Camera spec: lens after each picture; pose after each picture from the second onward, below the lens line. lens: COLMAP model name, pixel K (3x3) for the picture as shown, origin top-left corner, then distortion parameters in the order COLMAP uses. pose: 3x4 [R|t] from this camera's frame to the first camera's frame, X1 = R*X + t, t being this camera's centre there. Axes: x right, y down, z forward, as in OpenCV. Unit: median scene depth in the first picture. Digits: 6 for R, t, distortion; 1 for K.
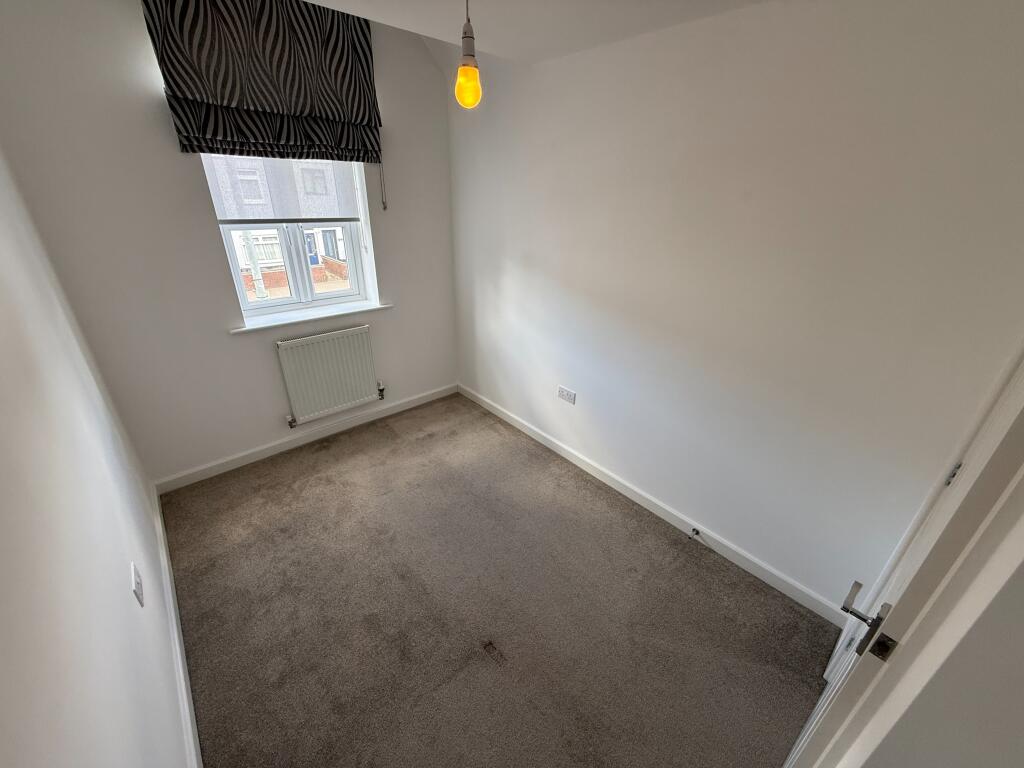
lens RADIAL K [[407.5, 0, 510.2], [0, 407.5, 385.4], [0, 0, 1]] dist [0.000593, 0.000132]
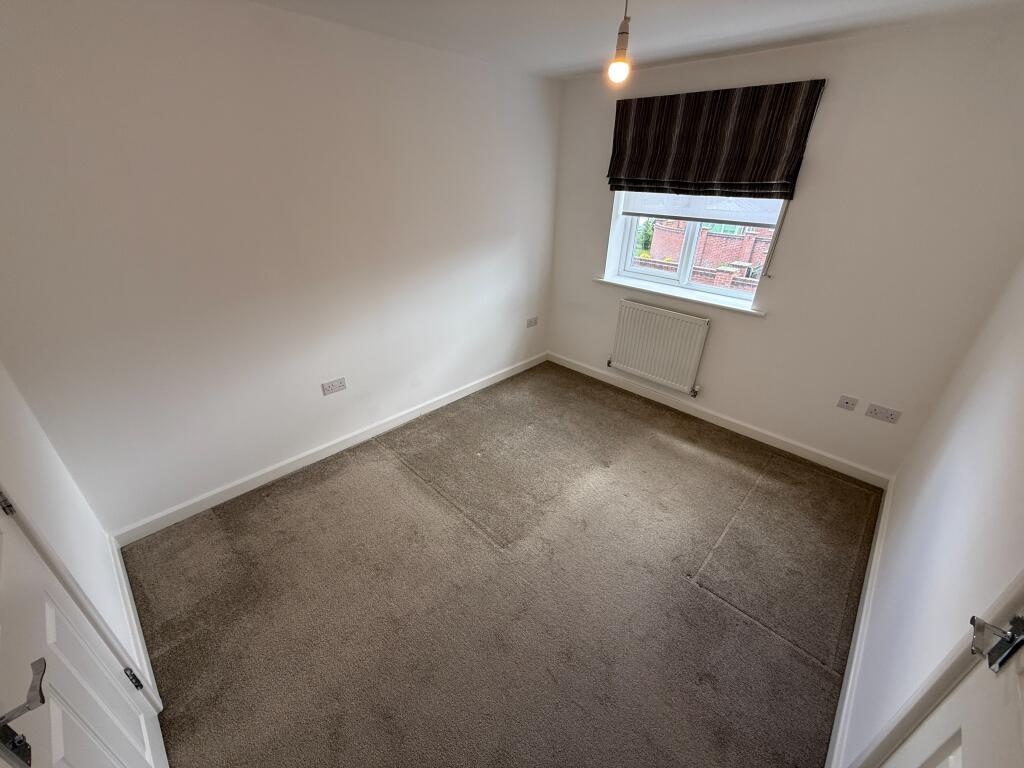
lens RADIAL K [[407.5, 0, 510.2], [0, 407.5, 385.4], [0, 0, 1]] dist [0.000593, 0.000132]
pose [[0.116180, 0.473277, -0.873219, 0.569963], [-0.439816, 0.812792, 0.382009, -0.200569], [0.890542, 0.339674, 0.302585, 0.364220]]
